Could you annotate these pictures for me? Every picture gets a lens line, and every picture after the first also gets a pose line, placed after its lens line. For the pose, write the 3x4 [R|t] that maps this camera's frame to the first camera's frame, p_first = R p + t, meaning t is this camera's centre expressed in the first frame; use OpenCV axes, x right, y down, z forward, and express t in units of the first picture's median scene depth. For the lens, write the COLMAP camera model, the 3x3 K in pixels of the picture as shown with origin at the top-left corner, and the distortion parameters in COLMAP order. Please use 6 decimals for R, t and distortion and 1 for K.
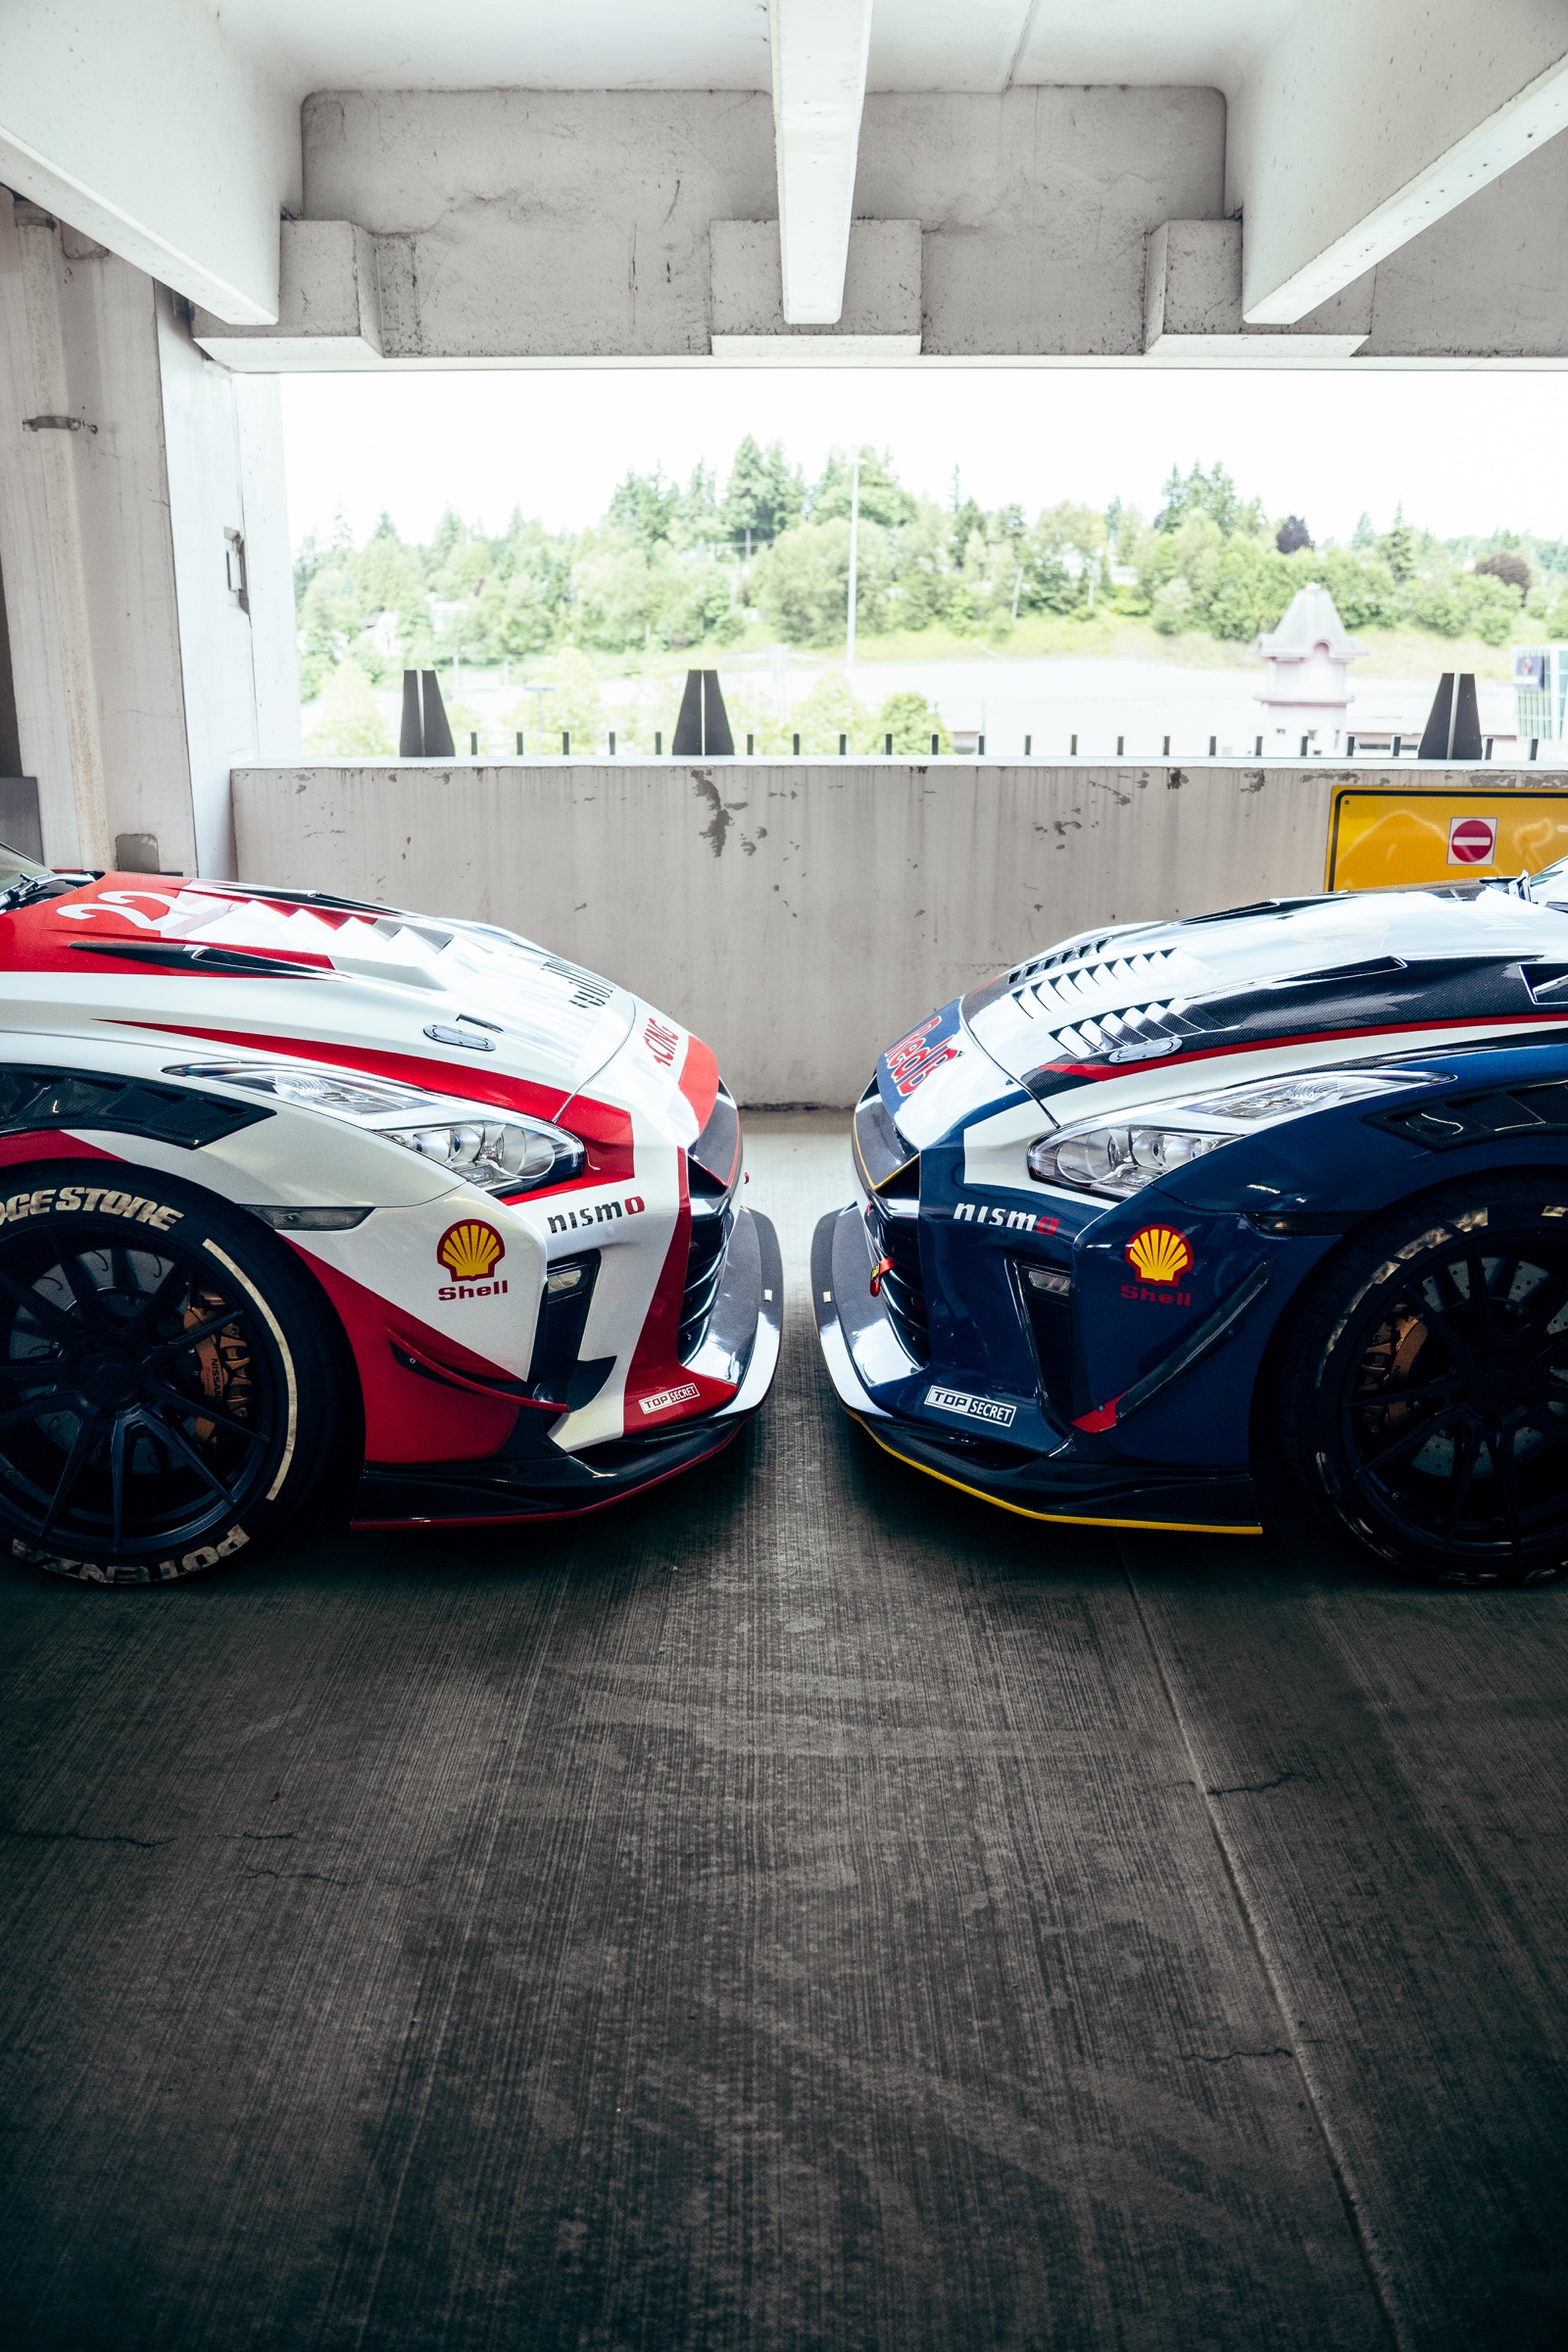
lens RADIAL K [[1763.2, 0, 779.4], [0, 1763.2, 1178.9], [0, 0, 1]] dist [-0.049785, -0.000302]
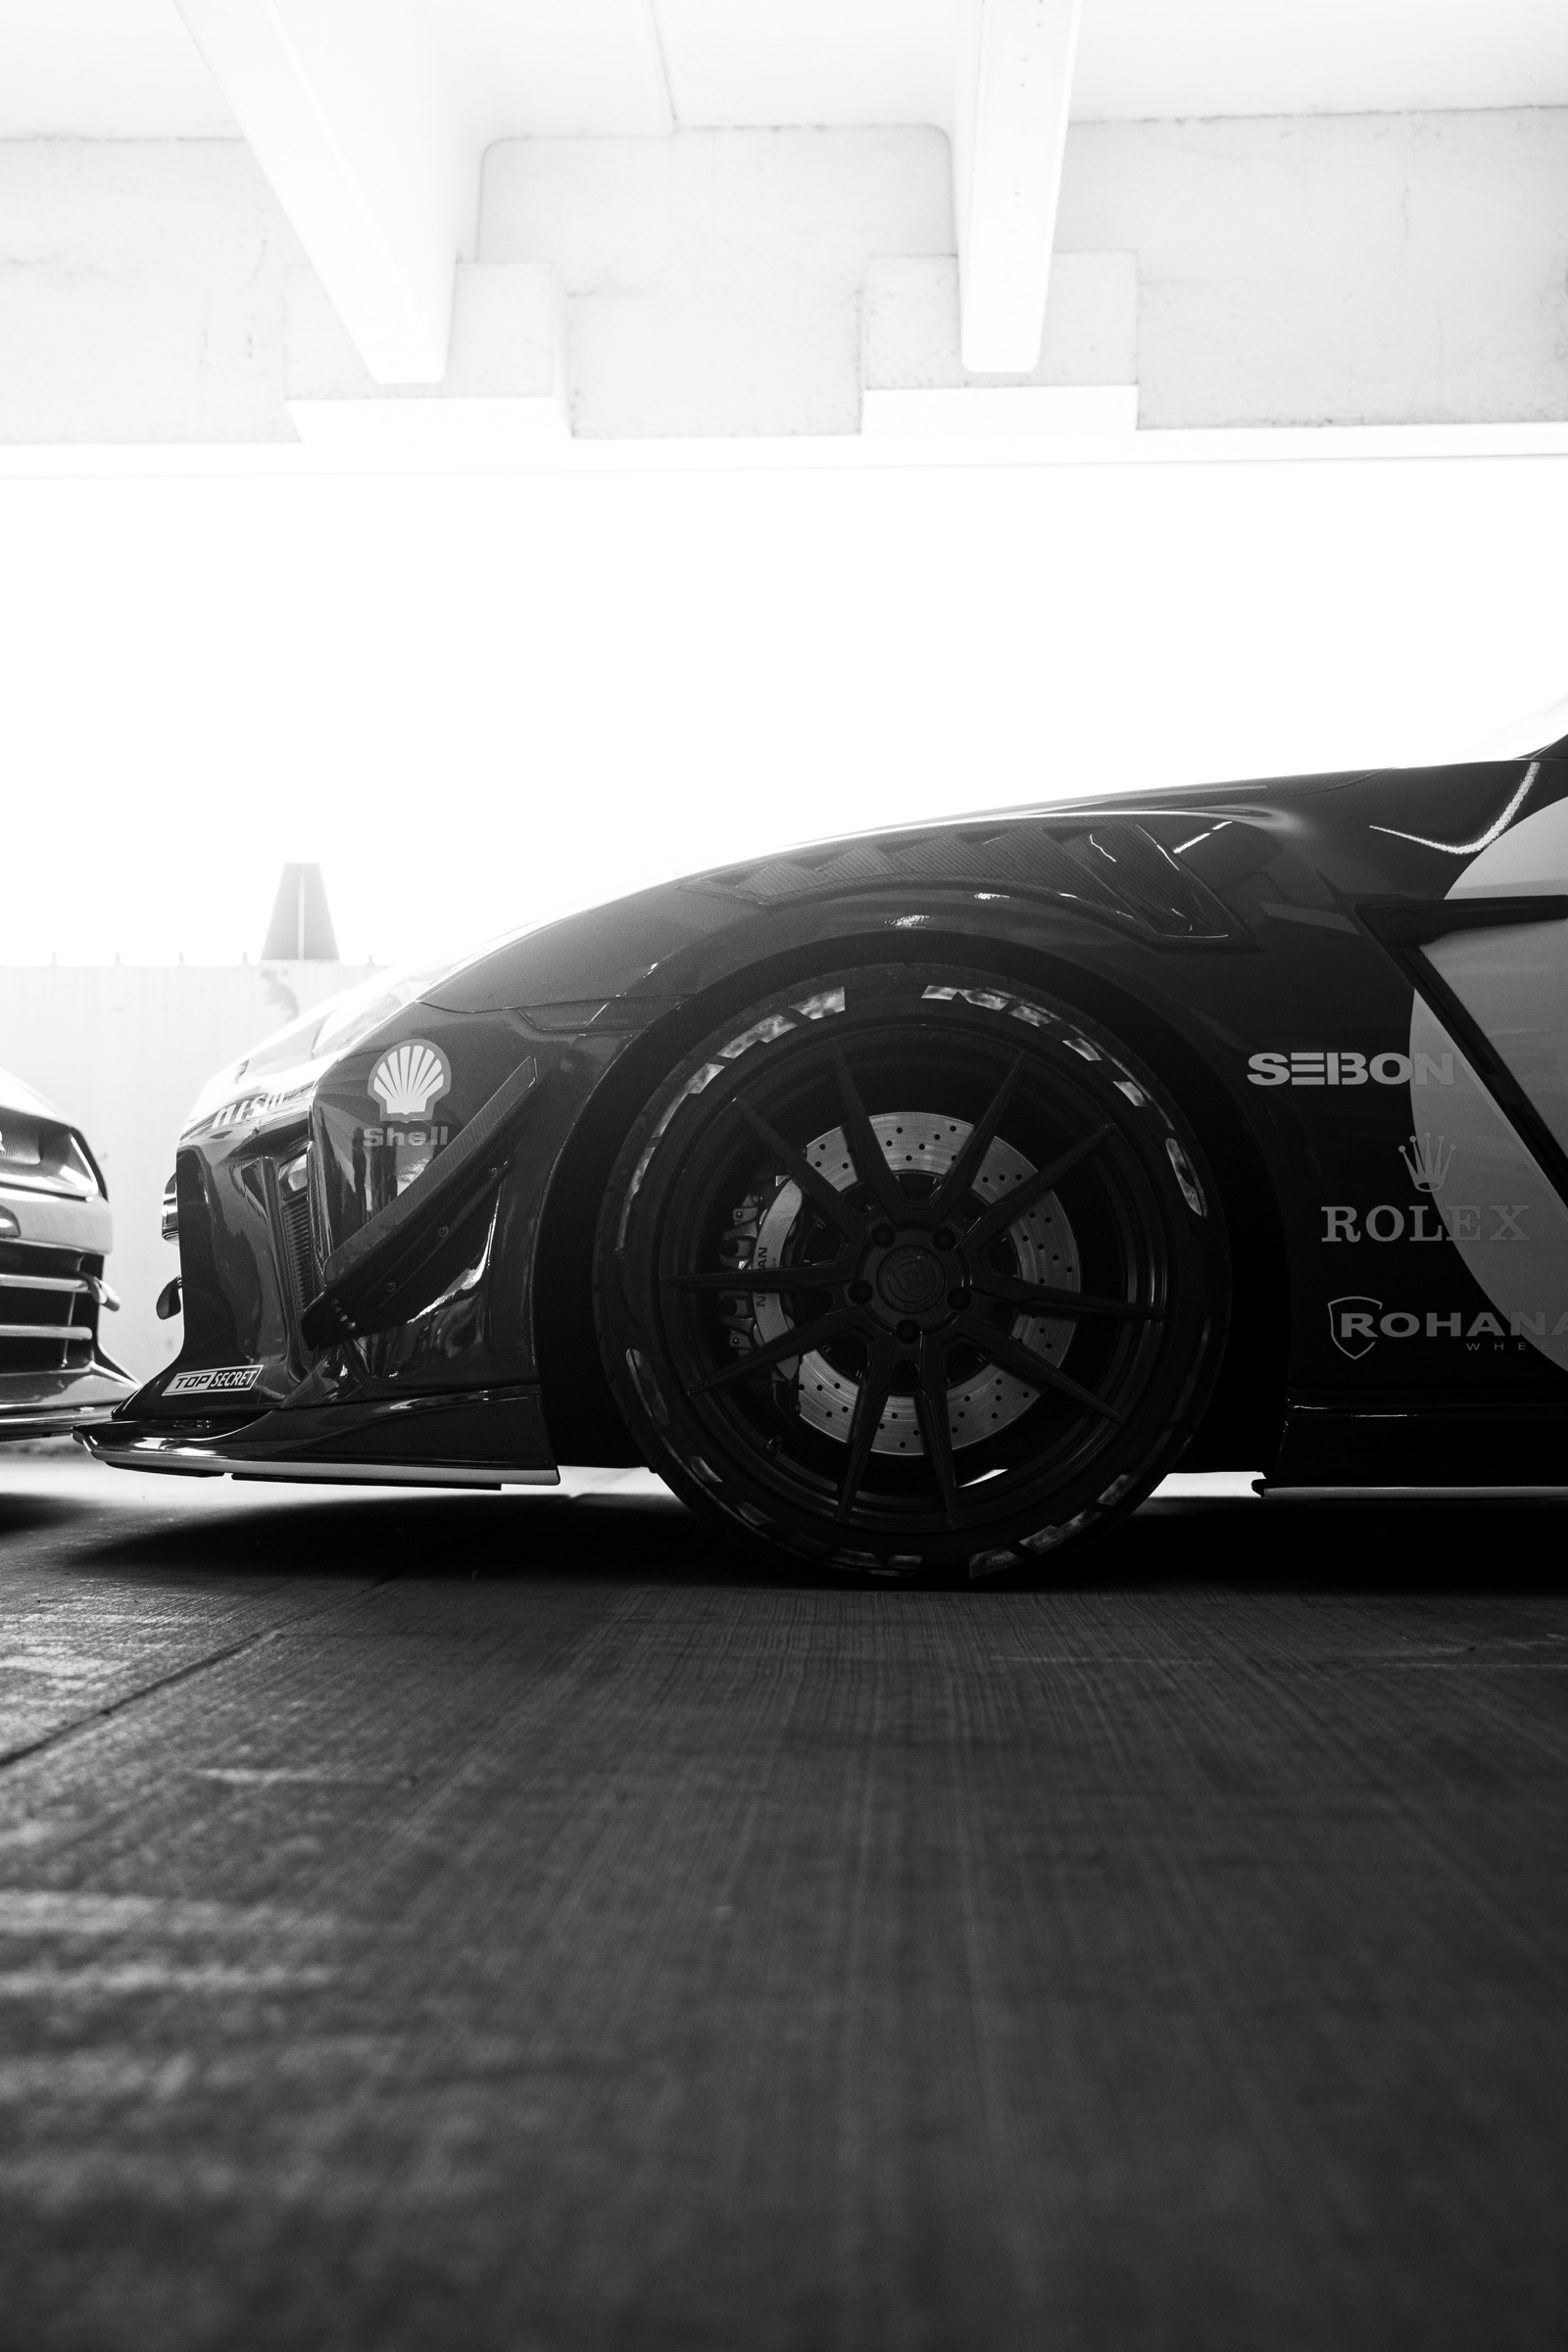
lens RADIAL K [[2747.8, 0, 786.0], [0, 2747.8, 1173.6], [0, 0, 1]] dist [-0.055432, 0.000000]
pose [[0.999413, 0.001006, -0.034243, 0.405330], [-0.012794, 0.938204, -0.345847, 0.461608], [0.031779, 0.346082, 0.937666, -0.029786]]
